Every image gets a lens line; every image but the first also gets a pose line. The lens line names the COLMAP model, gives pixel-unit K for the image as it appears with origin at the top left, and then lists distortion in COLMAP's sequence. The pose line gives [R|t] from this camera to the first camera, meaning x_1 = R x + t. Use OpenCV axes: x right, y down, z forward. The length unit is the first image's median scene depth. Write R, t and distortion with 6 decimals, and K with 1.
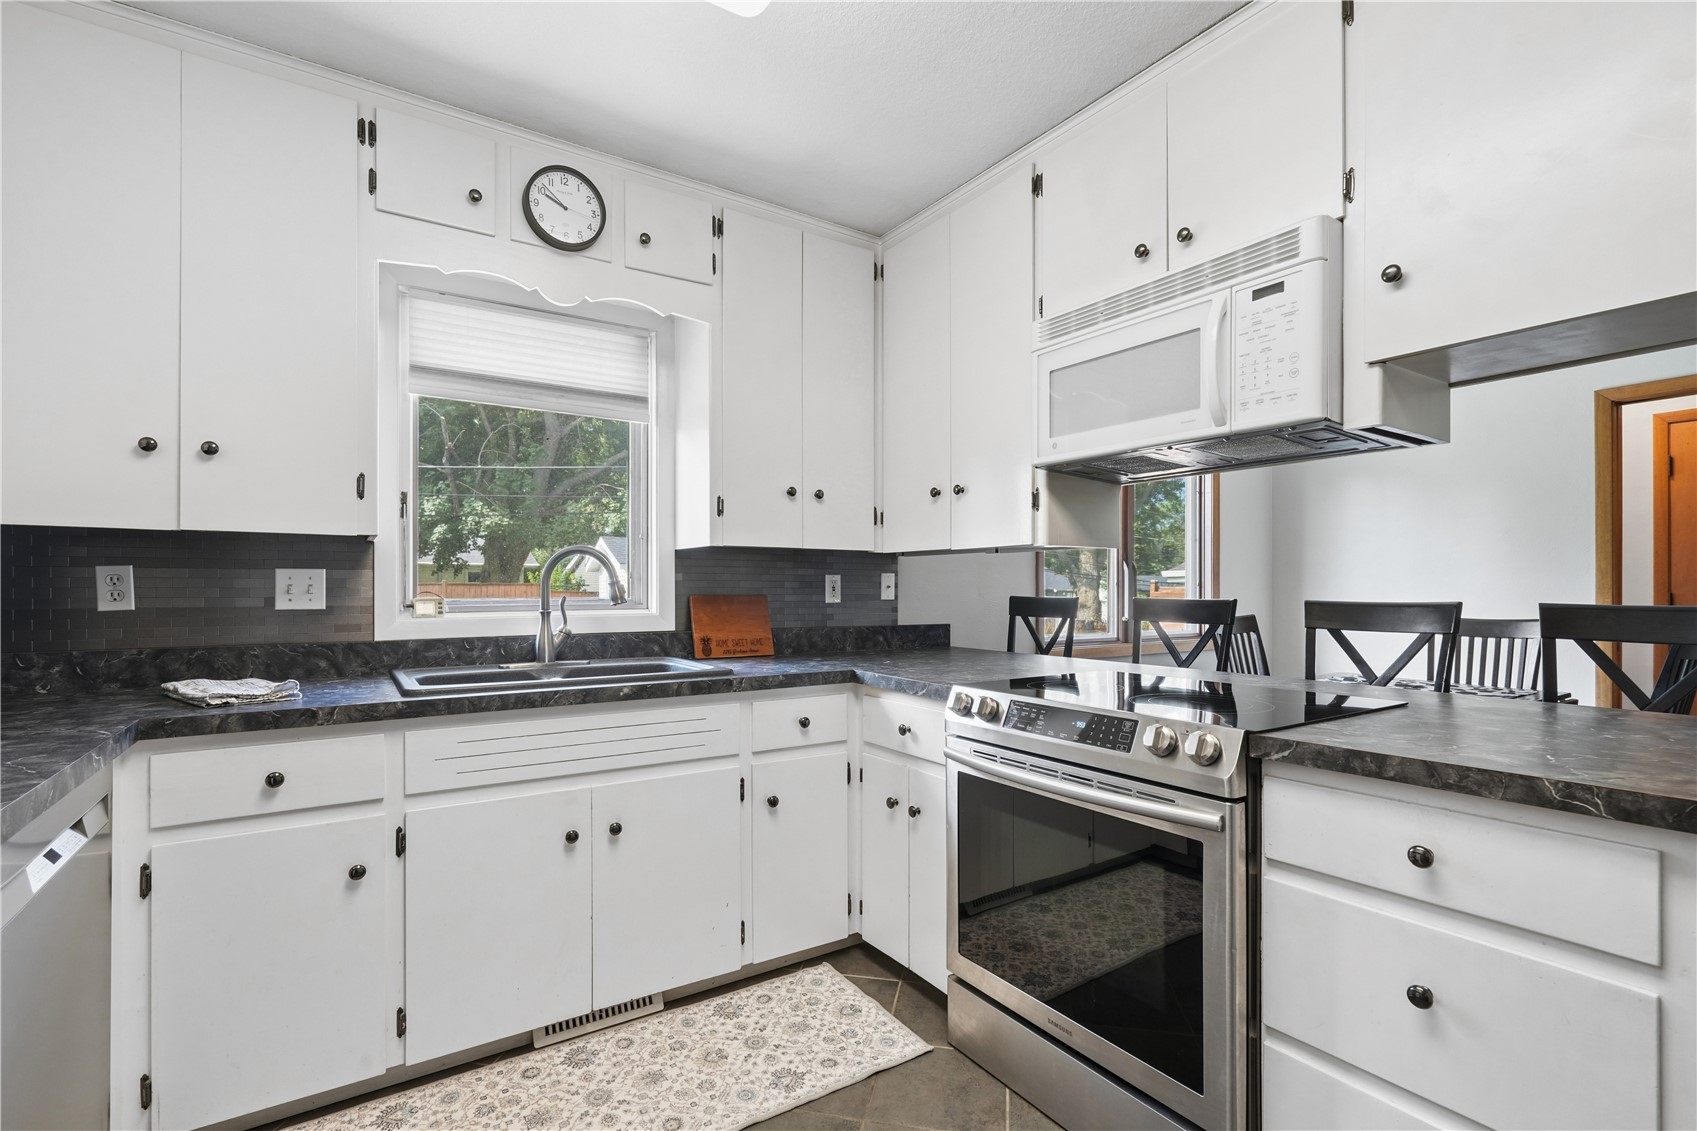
lens RADIAL K [[780.7, 0, 847.3], [0, 780.7, 586.7], [0, 0, 1]] dist [0.000548, 0.000239]
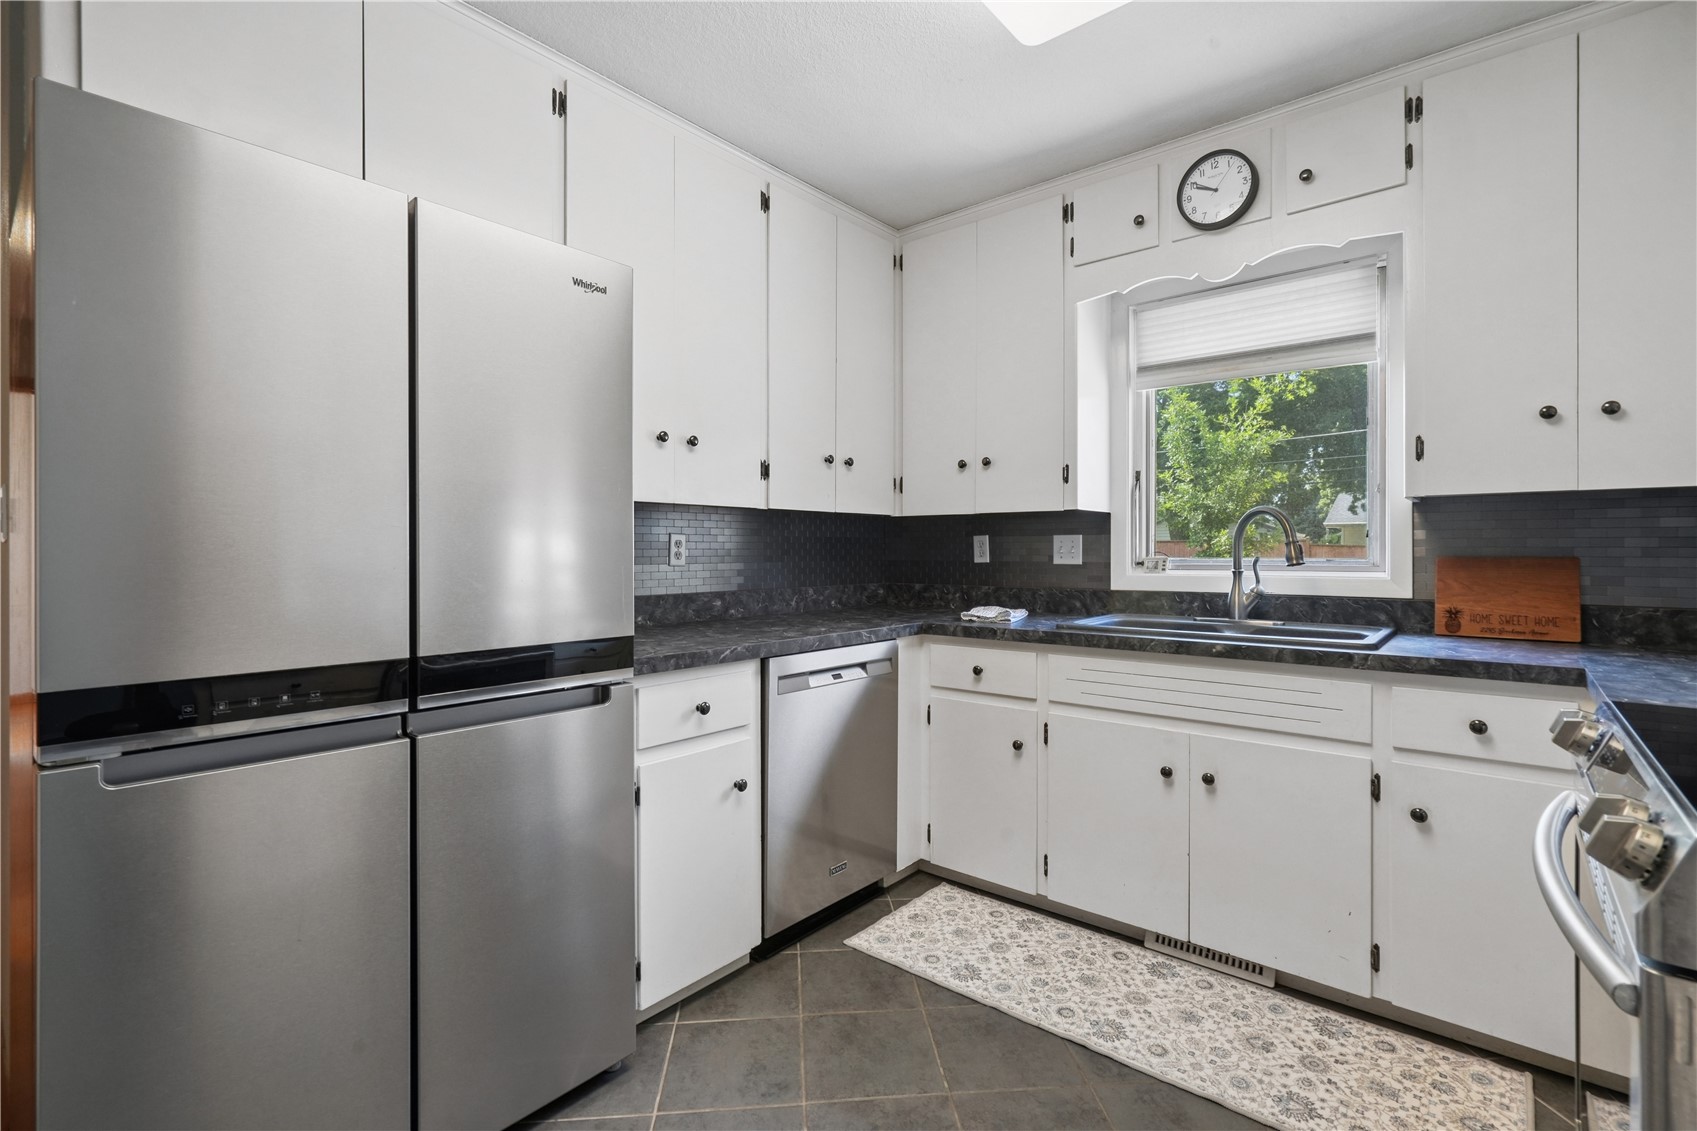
lens RADIAL K [[774.3, 0, 845.4], [0, 774.3, 548.2], [0, 0, 1]] dist [-0.000932, 0.000434]
pose [[0.289097, -0.002813, -0.957296, 0.492666], [0.003134, 0.999993, -0.001992, 0.002103], [0.957295, -0.002424, 0.289104, 0.211689]]
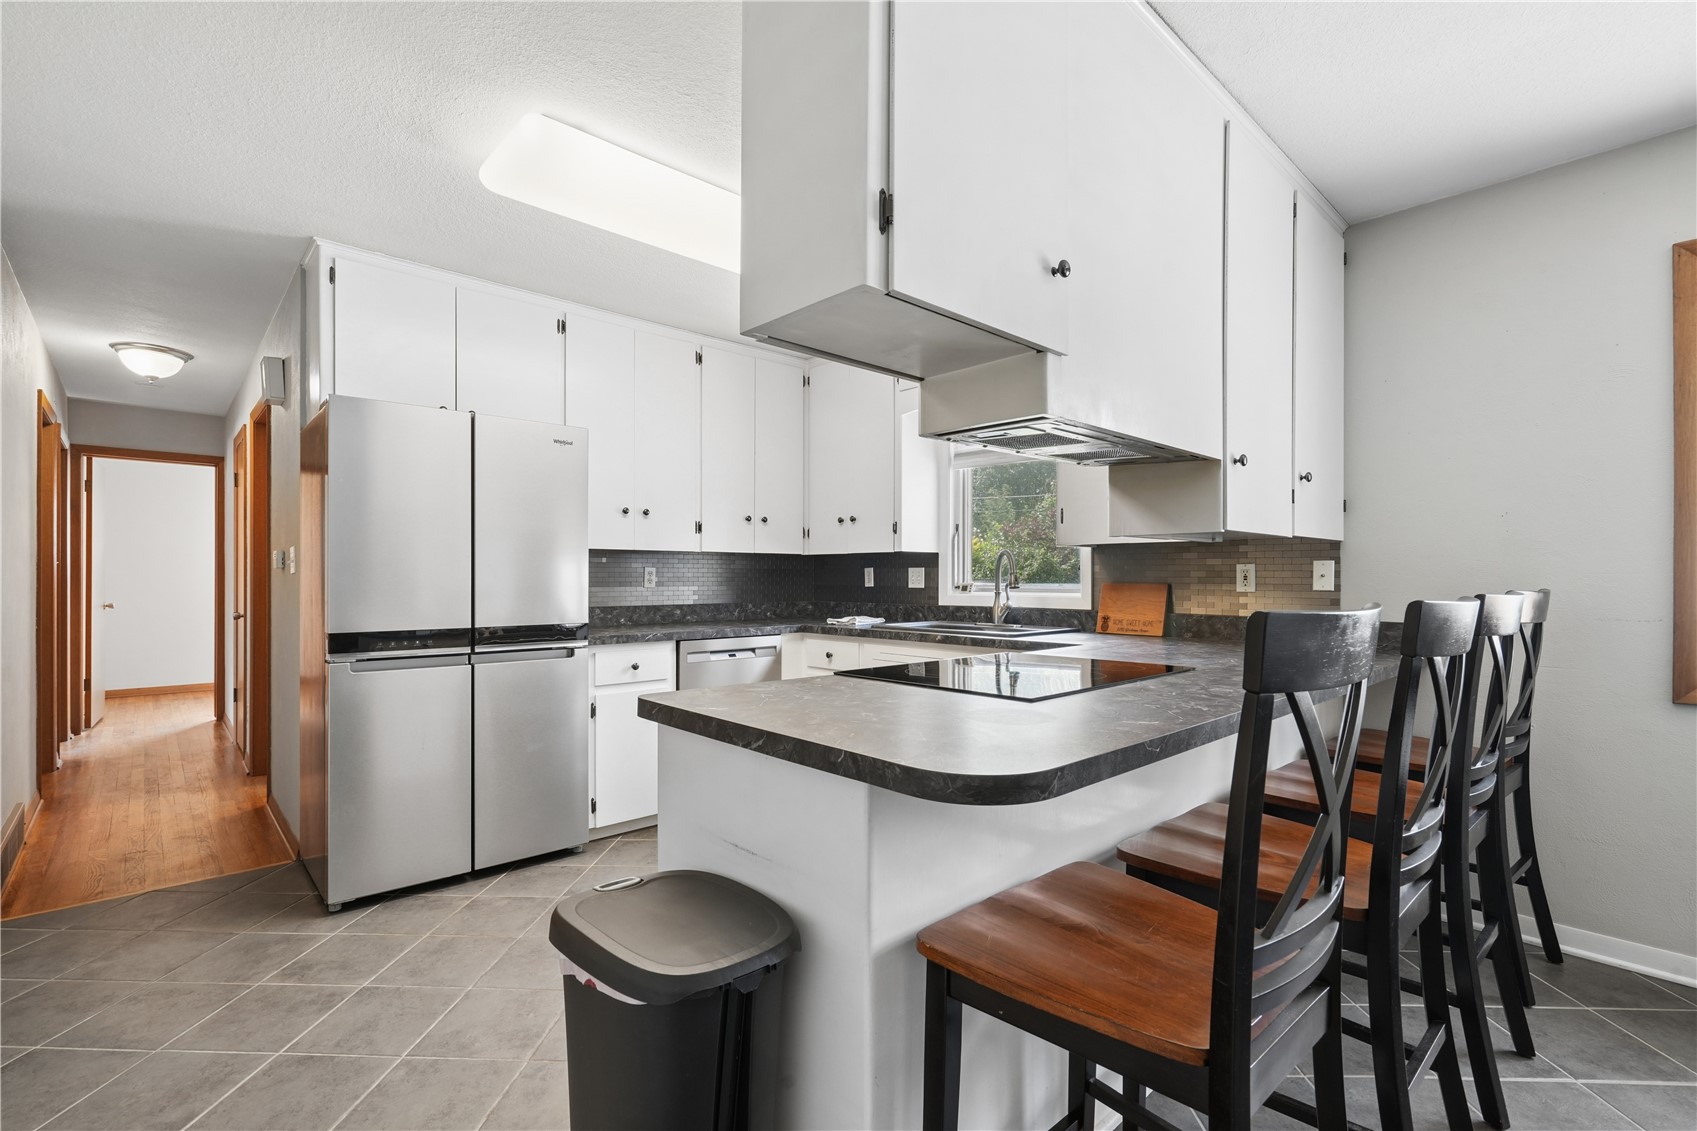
lens RADIAL K [[769.6, 0, 840.2], [0, 769.6, 574.8], [0, 0, 1]] dist [0.002003, 0.000446]
pose [[0.160595, -0.003387, -0.987015, 1.198591], [0.001402, 0.999994, -0.003204, 0.001690], [0.987019, -0.000869, 0.160598, 0.467000]]
